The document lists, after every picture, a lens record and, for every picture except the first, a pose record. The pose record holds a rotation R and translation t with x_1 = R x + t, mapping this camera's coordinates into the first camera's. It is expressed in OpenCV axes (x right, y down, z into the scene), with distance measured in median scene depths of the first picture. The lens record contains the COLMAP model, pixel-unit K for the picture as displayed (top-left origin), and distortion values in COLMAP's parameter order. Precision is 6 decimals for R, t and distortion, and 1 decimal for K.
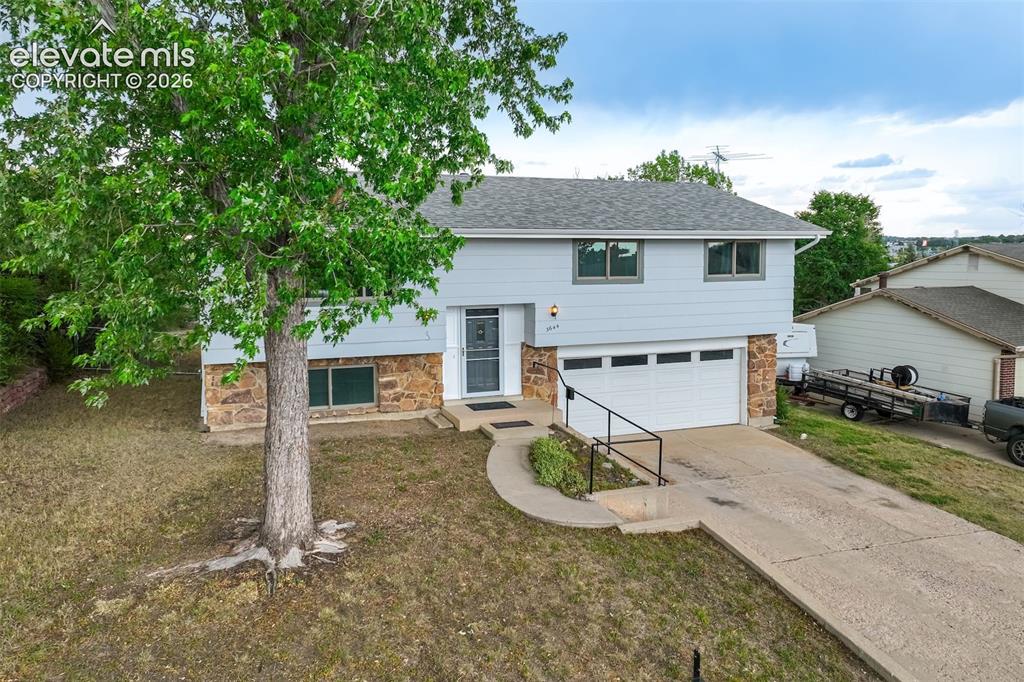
lens RADIAL K [[725.3, 0, 511.5], [0, 725.3, 339.5], [0, 0, 1]] dist [0.007268, 0.000890]
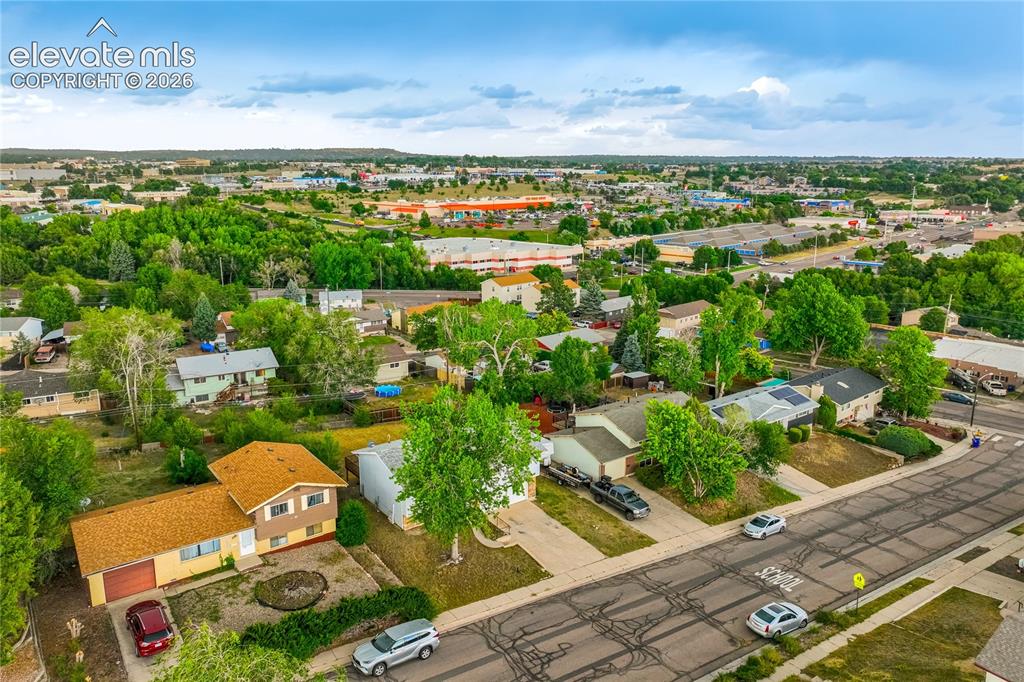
lens RADIAL K [[725.3, 0, 513.1], [0, 725.3, 340.7], [0, 0, 1]] dist [0.007268, 0.000890]
pose [[0.967108, -0.059206, 0.247379, -0.803179], [0.023001, 0.988905, 0.146759, -1.599592], [-0.253323, -0.136242, 0.957740, -3.129571]]
